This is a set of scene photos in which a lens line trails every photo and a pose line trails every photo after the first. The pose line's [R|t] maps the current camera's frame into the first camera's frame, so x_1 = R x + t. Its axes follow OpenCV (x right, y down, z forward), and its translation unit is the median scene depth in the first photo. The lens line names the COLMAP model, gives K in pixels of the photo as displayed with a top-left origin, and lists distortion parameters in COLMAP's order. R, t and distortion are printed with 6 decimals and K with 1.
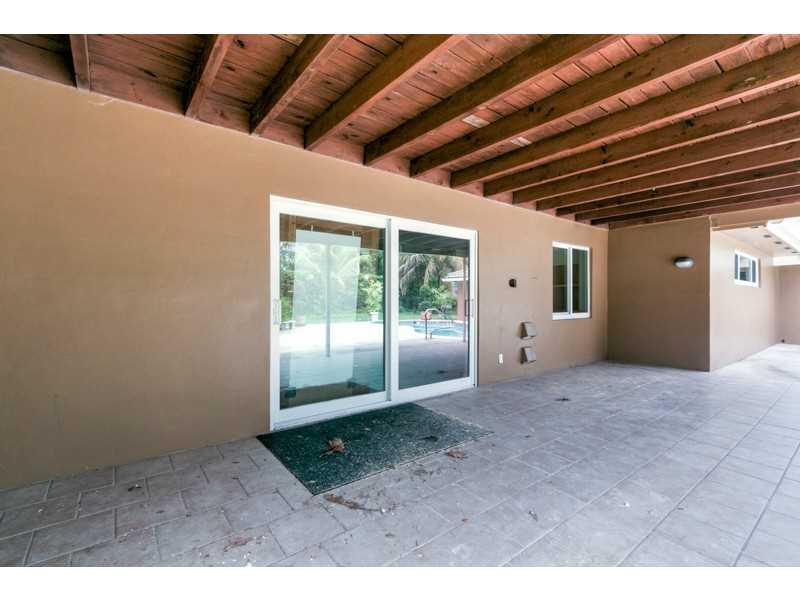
lens RADIAL K [[366.6, 0, 393.7], [0, 366.6, 297.7], [0, 0, 1]] dist [0.000686, -0.000804]
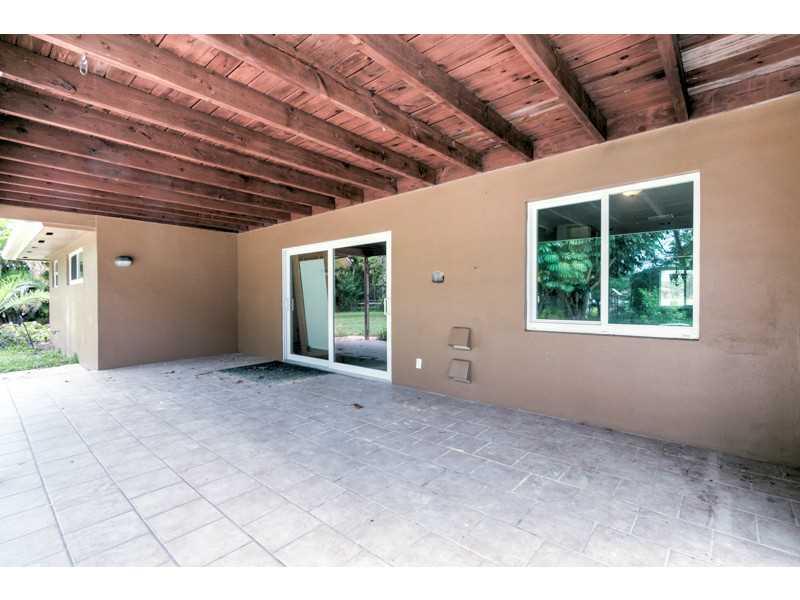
lens RADIAL K [[366.6, 0, 394.5], [0, 366.6, 301.8], [0, 0, 1]] dist [0.000686, -0.000804]
pose [[0.196606, 0.008613, -0.980445, 1.701076], [0.008809, 0.999906, 0.010551, 0.005166], [0.980443, -0.010711, 0.196512, 1.115507]]
